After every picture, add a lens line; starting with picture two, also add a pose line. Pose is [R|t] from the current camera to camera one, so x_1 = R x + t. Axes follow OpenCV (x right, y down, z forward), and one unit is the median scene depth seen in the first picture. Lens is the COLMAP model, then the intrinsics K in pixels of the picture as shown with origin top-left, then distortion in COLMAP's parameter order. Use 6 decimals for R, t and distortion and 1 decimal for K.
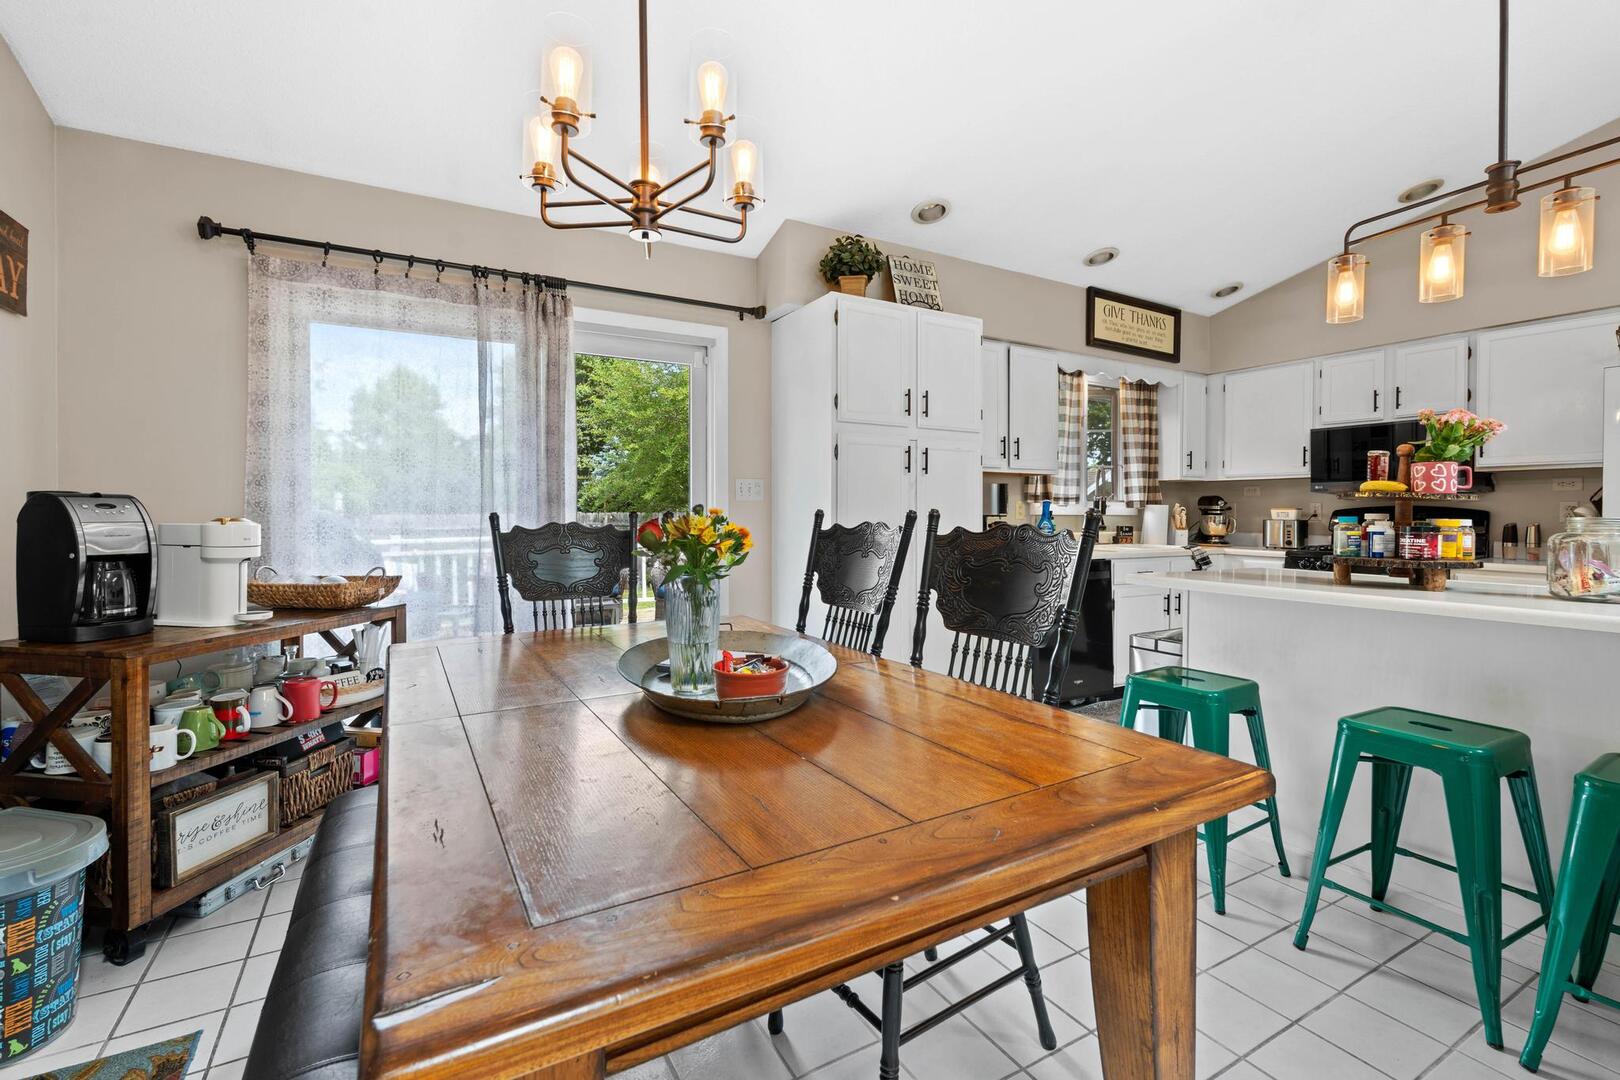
lens RADIAL K [[715.5, 0, 814.2], [0, 715.5, 526.7], [0, 0, 1]] dist [-0.002574, -0.000266]
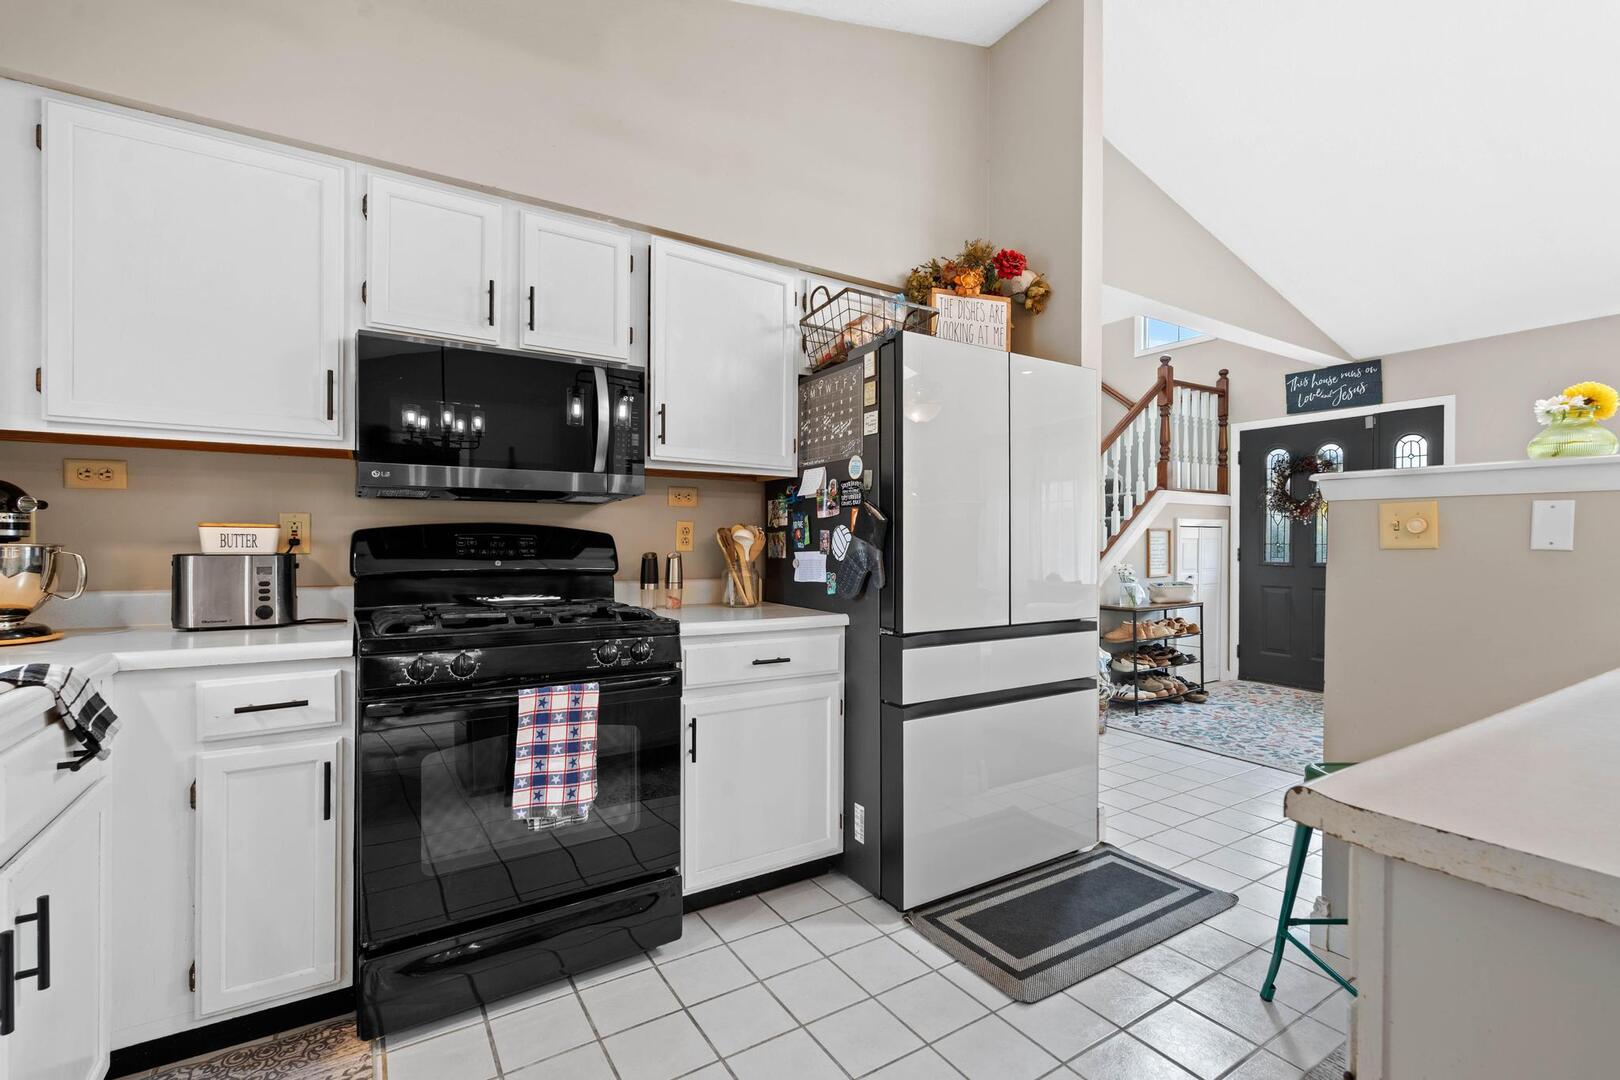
lens RADIAL K [[715.5, 0, 813.9], [0, 715.5, 542.0], [0, 0, 1]] dist [-0.002574, -0.000266]
pose [[-0.053511, -0.001998, 0.998565, 0.273184], [0.017105, 0.999849, 0.002918, -0.012572], [-0.998421, 0.017237, -0.053469, 0.754536]]
